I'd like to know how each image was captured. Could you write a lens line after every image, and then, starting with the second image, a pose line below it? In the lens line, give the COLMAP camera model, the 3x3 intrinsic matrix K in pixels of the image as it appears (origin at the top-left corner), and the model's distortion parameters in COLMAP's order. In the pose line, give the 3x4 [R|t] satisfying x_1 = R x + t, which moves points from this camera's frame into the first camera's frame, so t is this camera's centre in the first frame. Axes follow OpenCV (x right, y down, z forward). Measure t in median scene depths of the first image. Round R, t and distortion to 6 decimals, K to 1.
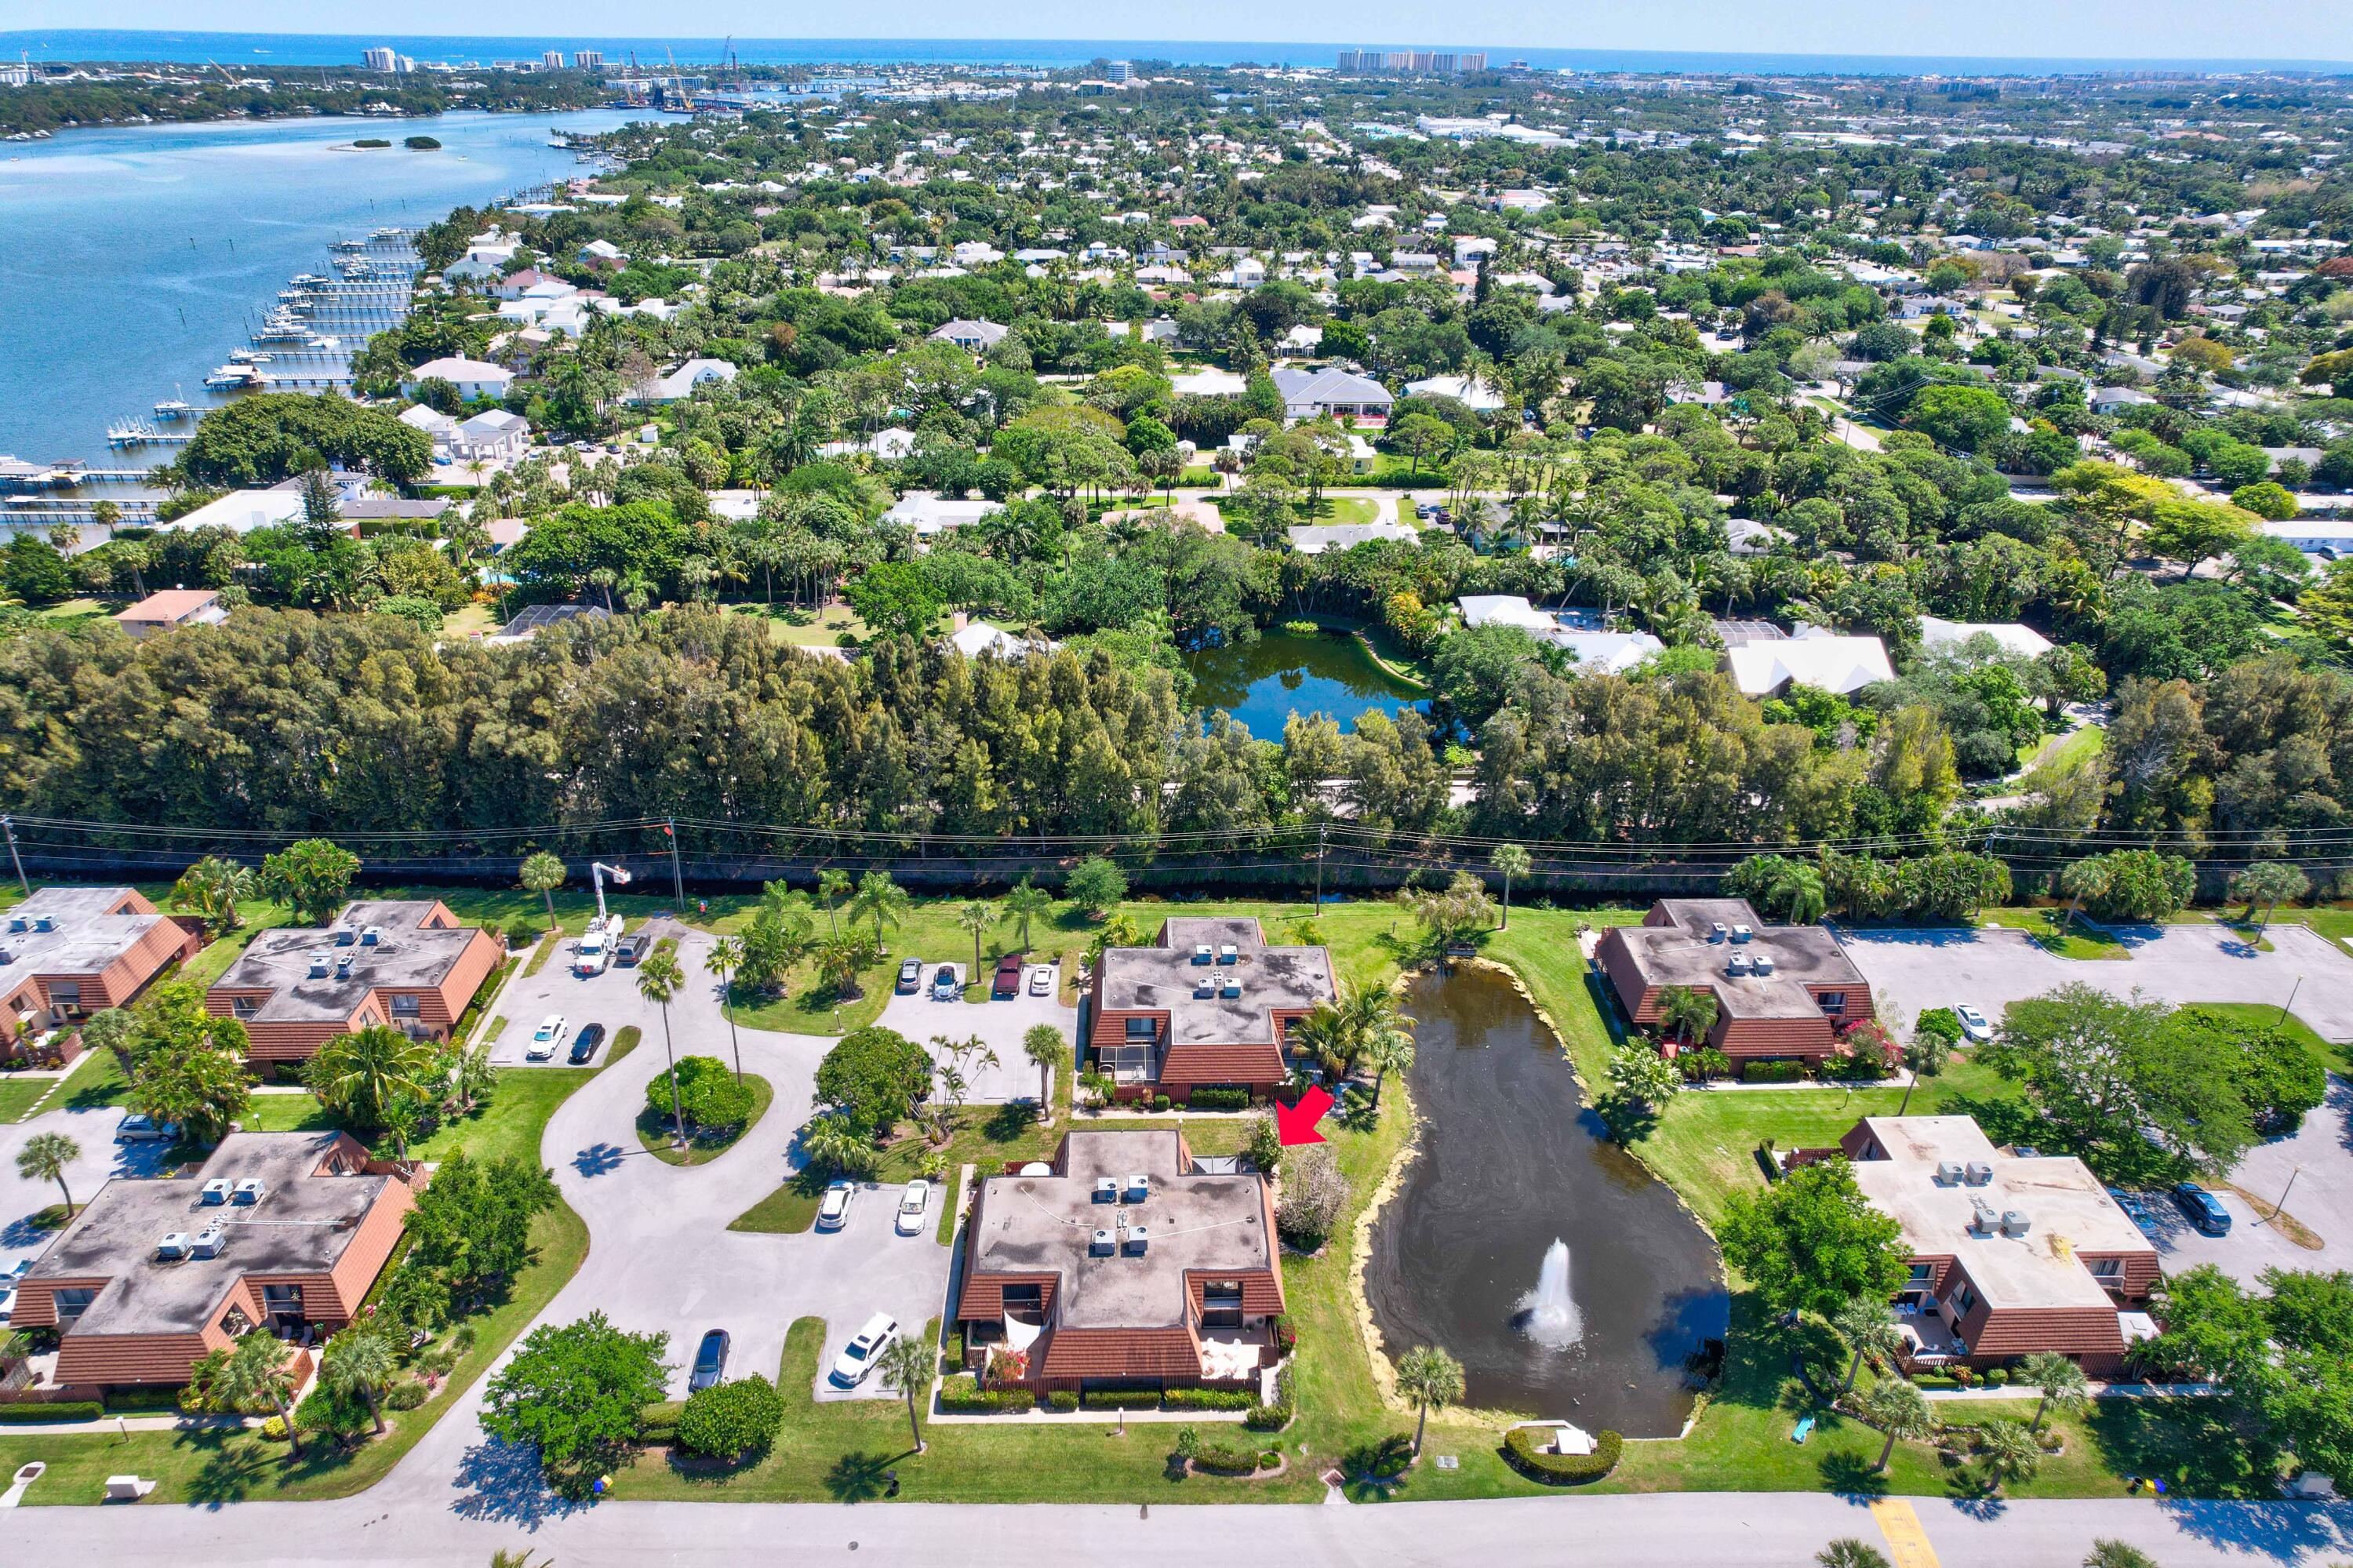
lens RADIAL K [[1502.3, 0, 1177.7], [0, 1502.3, 810.2], [0, 0, 1]] dist [-0.075429, 0.068833]
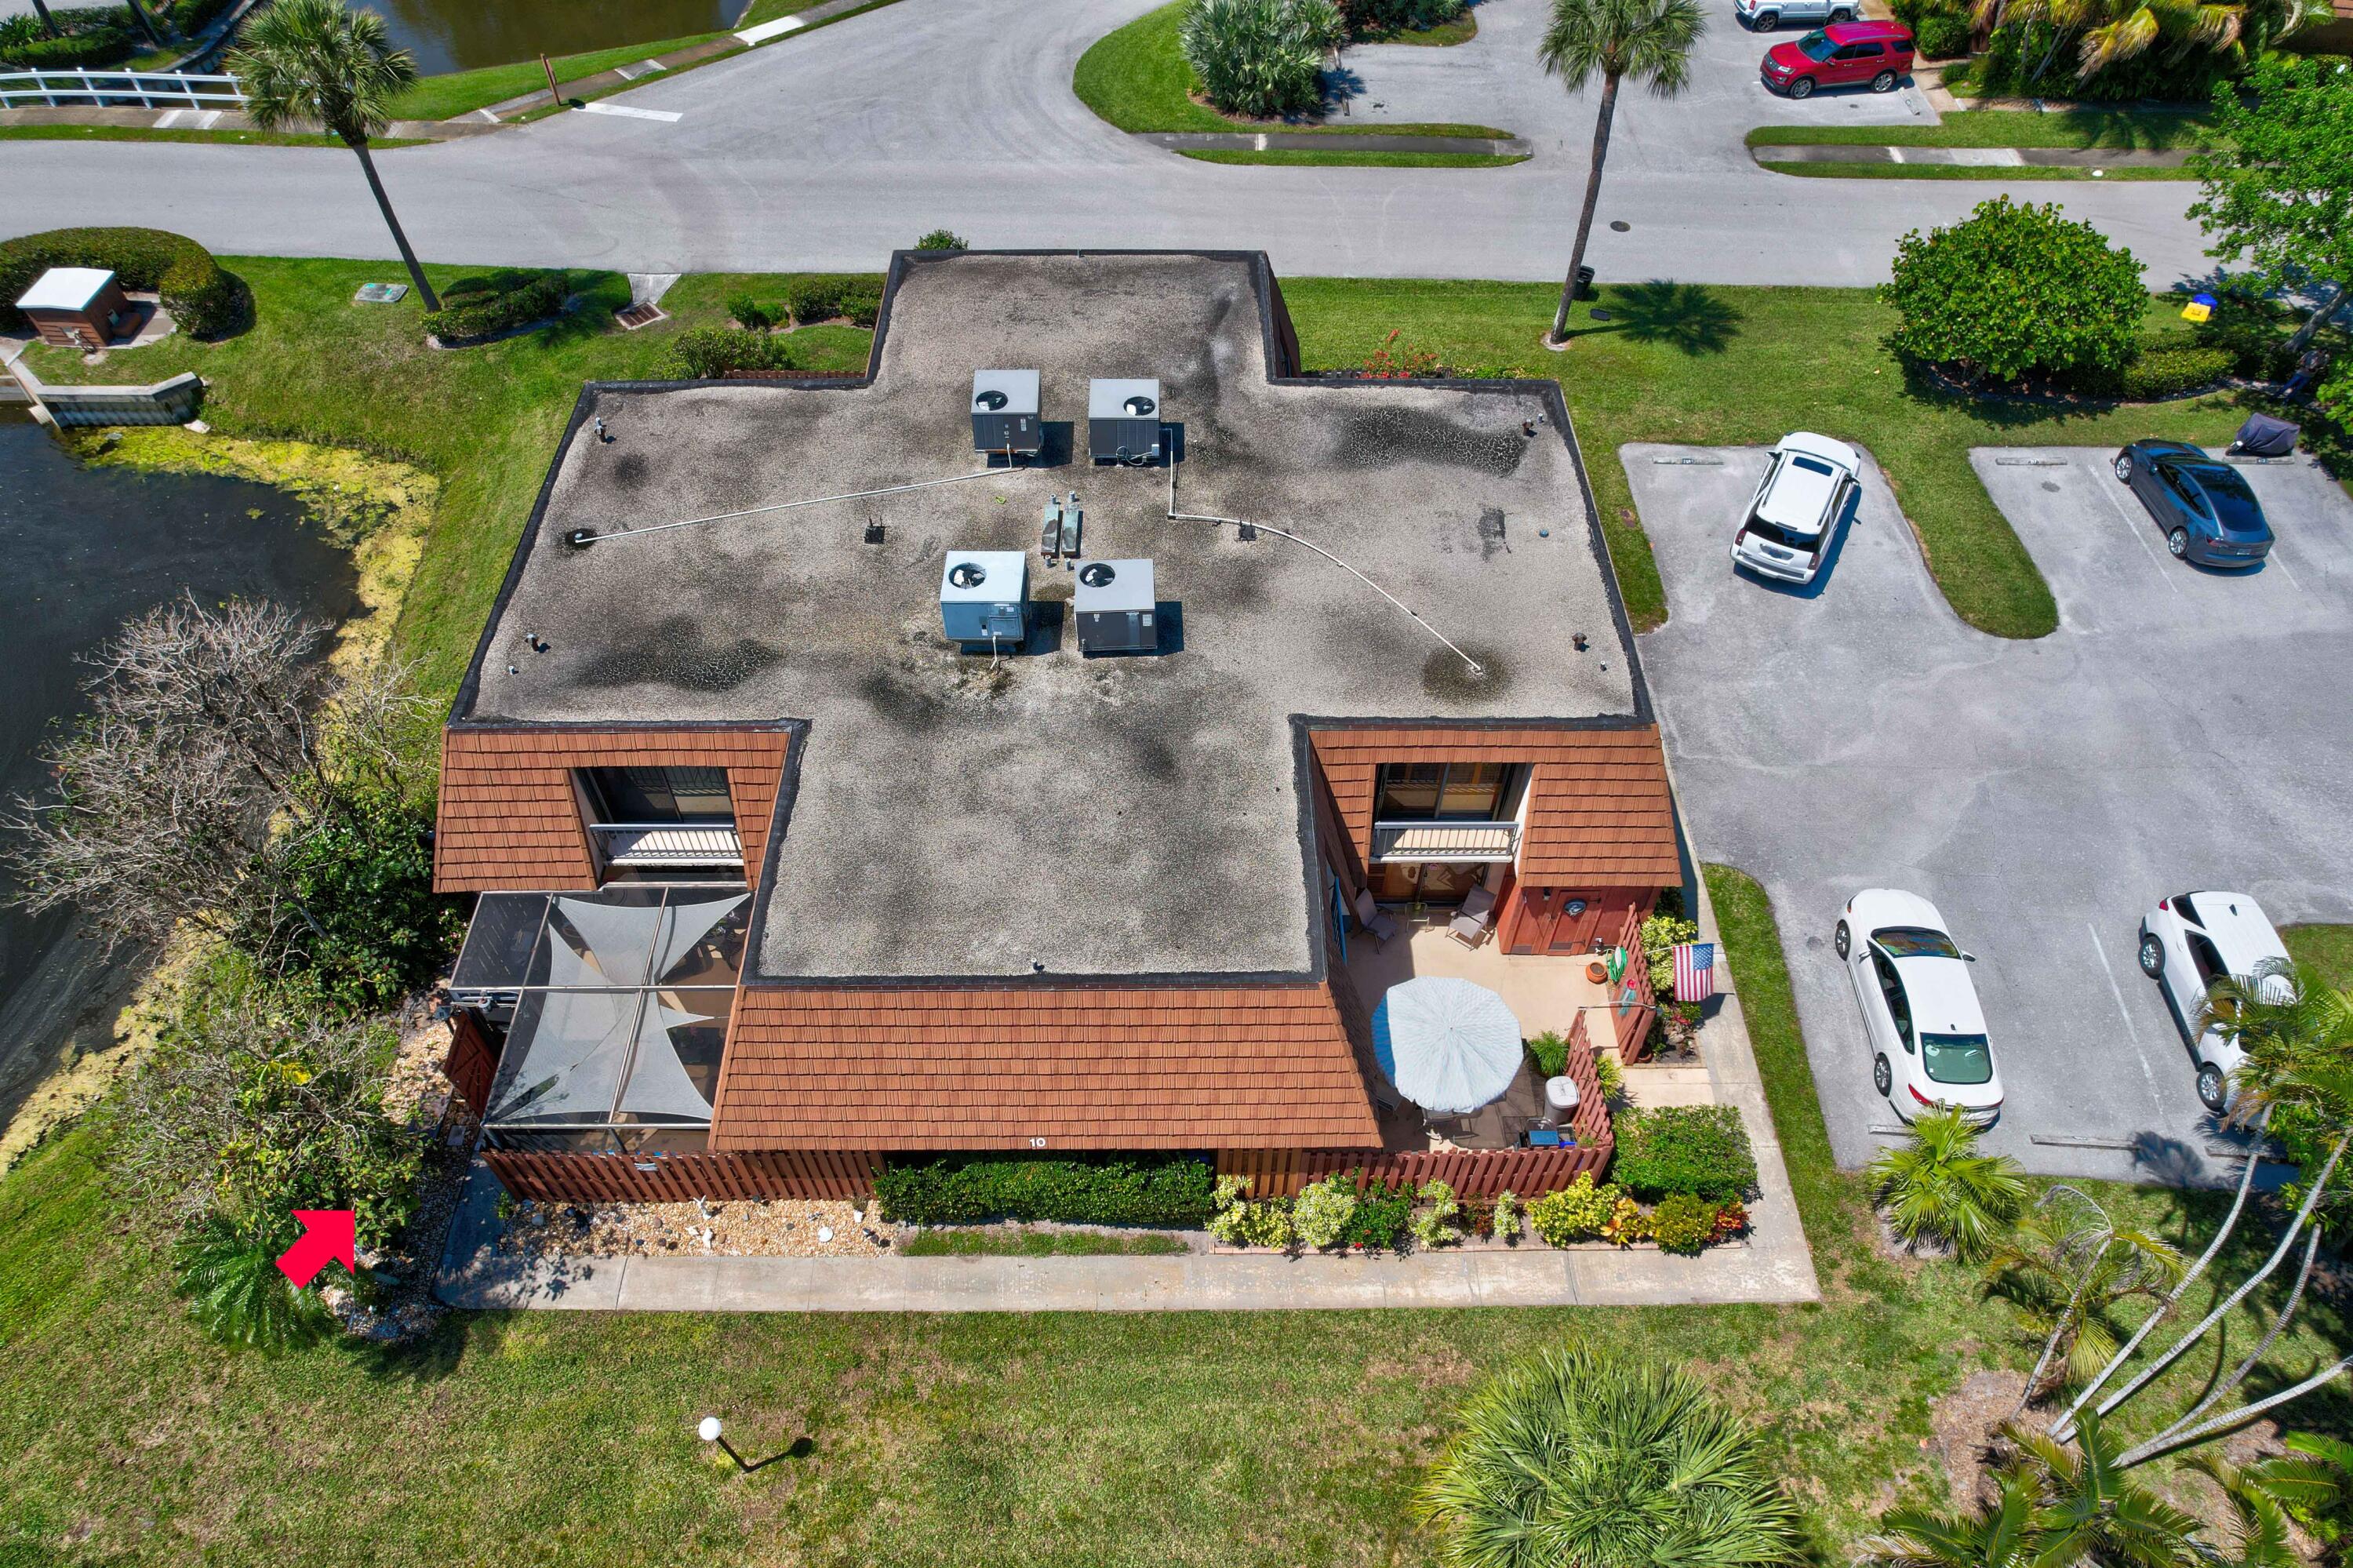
lens RADIAL K [[1502.3, 0, 1177.7], [0, 1502.3, 810.2], [0, 0, 1]] dist [-0.075429, 0.068833]
pose [[-0.999650, -0.026468, -0.000401, -0.043625], [-0.005629, 0.197743, 0.980238, 0.018360], [-0.025866, 0.979897, -0.197823, 0.816220]]
